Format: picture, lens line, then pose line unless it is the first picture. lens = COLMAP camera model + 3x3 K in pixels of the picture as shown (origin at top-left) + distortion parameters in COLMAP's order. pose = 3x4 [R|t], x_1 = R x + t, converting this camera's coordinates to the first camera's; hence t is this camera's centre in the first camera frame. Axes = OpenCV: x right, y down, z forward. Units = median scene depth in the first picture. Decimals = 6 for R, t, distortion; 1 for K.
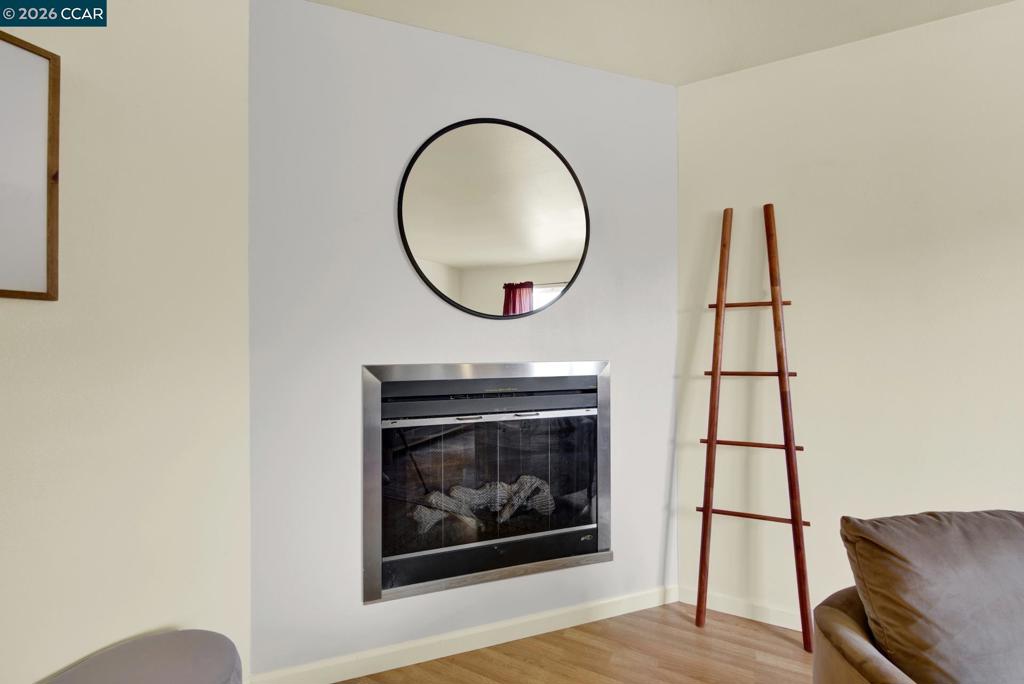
lens RADIAL K [[422.5, 0, 514.9], [0, 422.5, 349.0], [0, 0, 1]] dist [-0.000610, -0.000292]
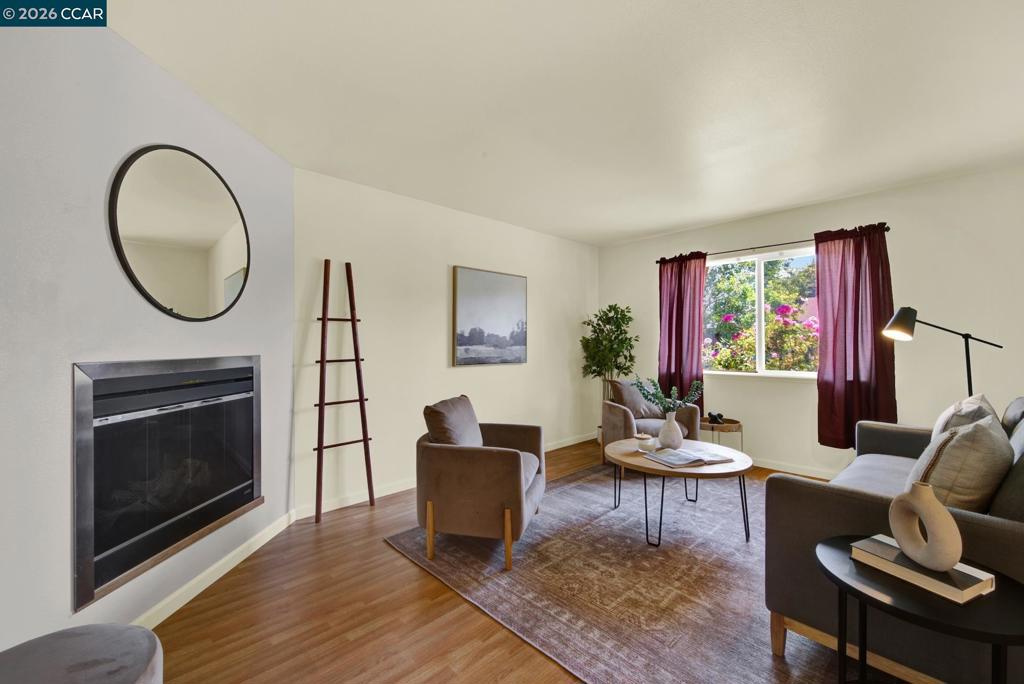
lens RADIAL K [[409.0, 0, 517.5], [0, 409.0, 343.0], [0, 0, 1]] dist [0.000584, -0.001952]
pose [[0.345408, 0.002978, 0.938448, -0.742055], [0.015363, 0.999843, -0.008827, 0.012766], [-0.938327, 0.017467, 0.345308, -0.232533]]
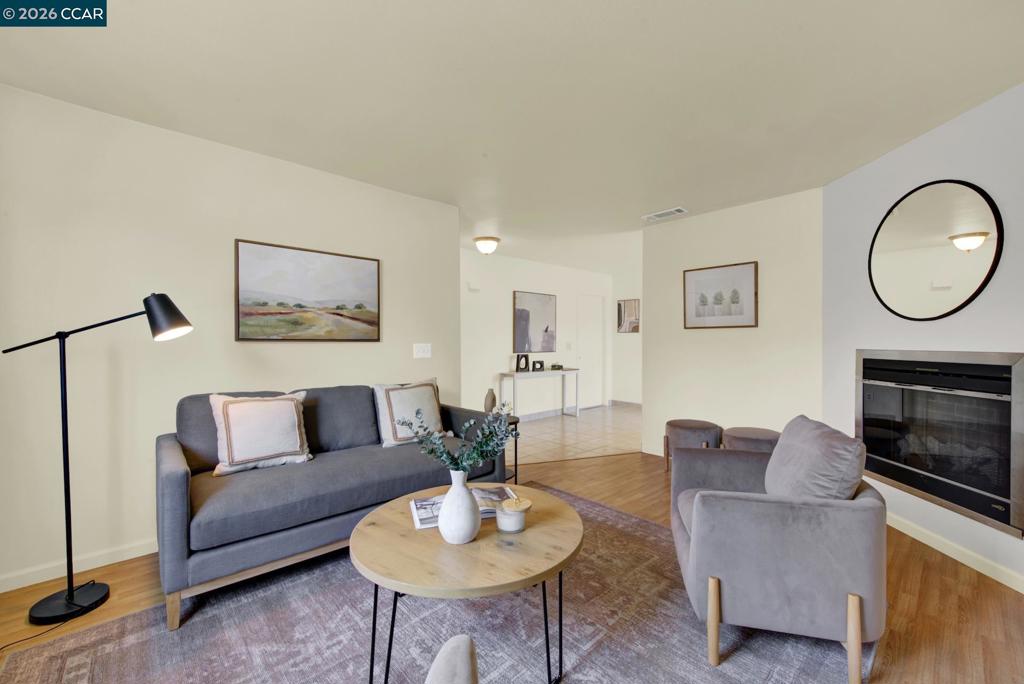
lens RADIAL K [[418.3, 0, 516.4], [0, 418.3, 345.6], [0, 0, 1]] dist [0.001241, 0.000059]
pose [[-0.352759, 0.012625, -0.935629, 1.718962], [-0.011757, 0.999770, 0.017923, 0.003939], [0.935641, 0.017323, -0.352529, 0.174762]]
